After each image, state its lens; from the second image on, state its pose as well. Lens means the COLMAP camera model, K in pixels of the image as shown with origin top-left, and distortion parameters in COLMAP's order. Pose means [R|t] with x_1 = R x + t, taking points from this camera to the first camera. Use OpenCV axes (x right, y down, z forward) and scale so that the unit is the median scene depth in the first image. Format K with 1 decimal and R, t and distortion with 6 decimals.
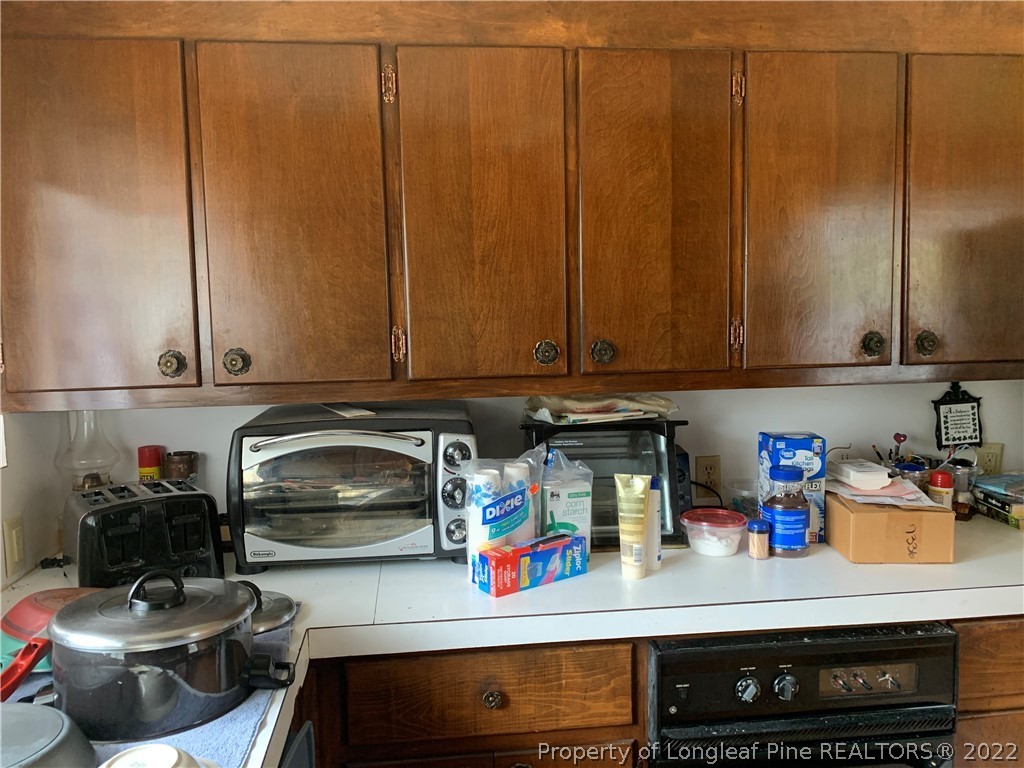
lens RADIAL K [[783.2, 0, 510.5], [0, 783.2, 368.8], [0, 0, 1]] dist [0.062096, -0.070182]
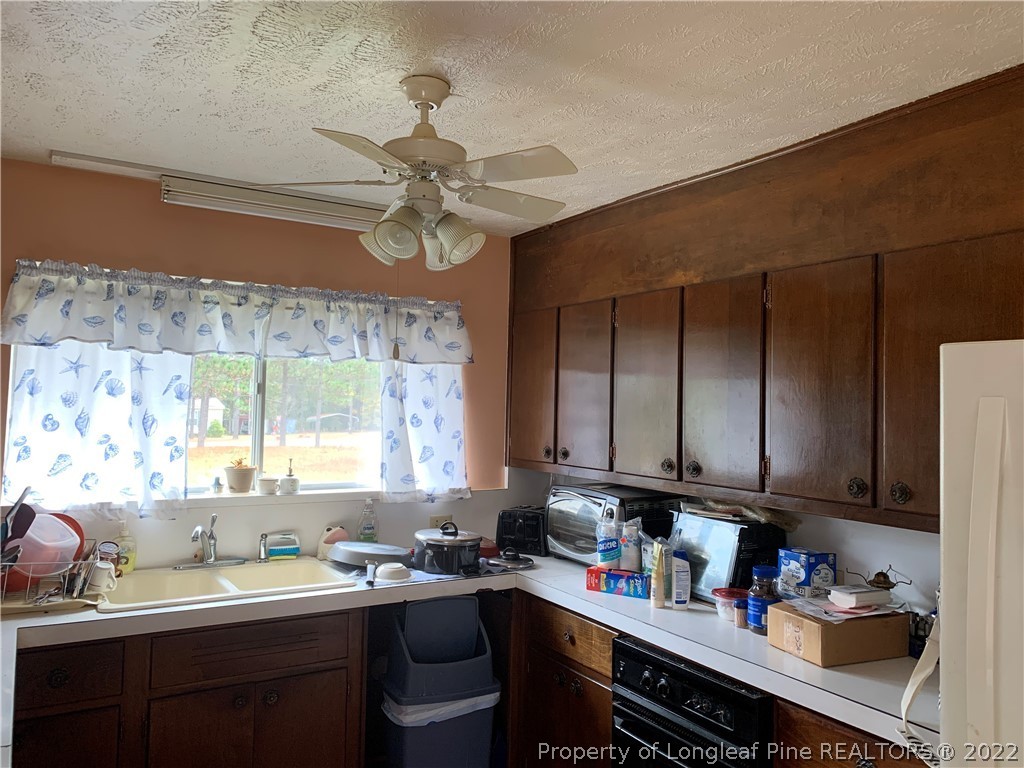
lens RADIAL K [[783.2, 0, 510.5], [0, 783.2, 368.8], [0, 0, 1]] dist [0.062096, -0.070182]
pose [[0.413588, -0.015598, -0.910331, 1.519172], [-0.106385, 0.992176, -0.065334, -0.085606], [0.904228, 0.123867, 0.408693, -0.002181]]
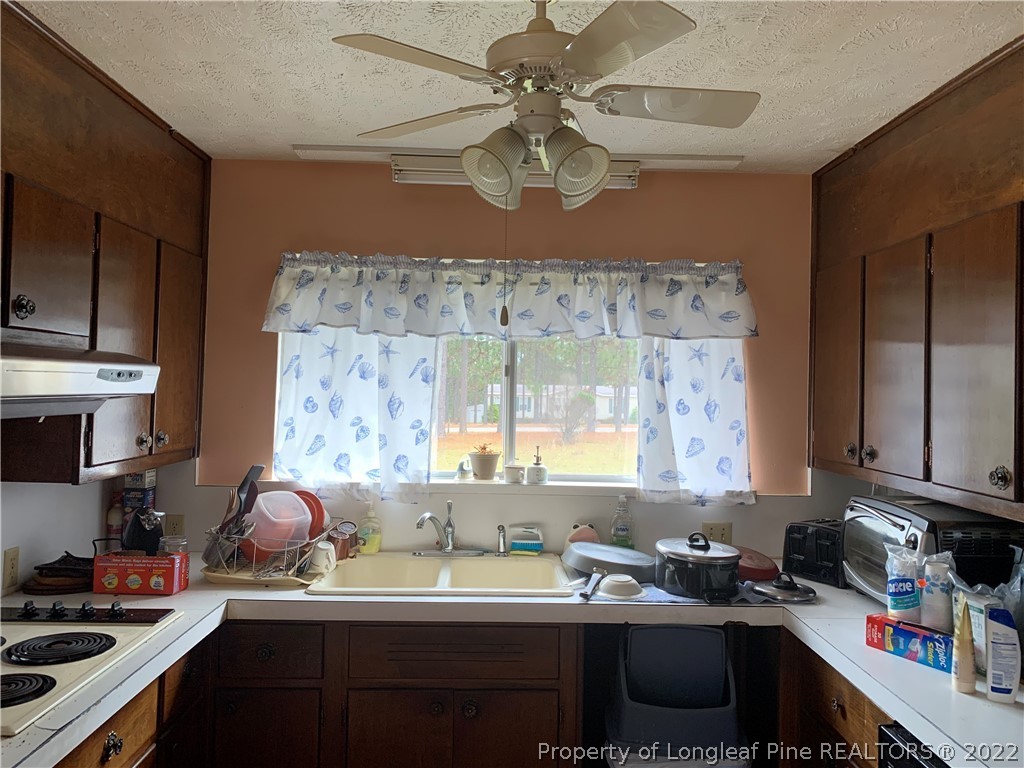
lens RADIAL K [[781.0, 0, 513.9], [0, 781.0, 370.4], [0, 0, 1]] dist [0.084148, -0.114008]
pose [[-0.093308, -0.002585, -0.995634, 1.288129], [-0.101229, 0.994839, 0.006903, -0.115541], [0.990478, 0.101431, -0.093089, 0.449073]]
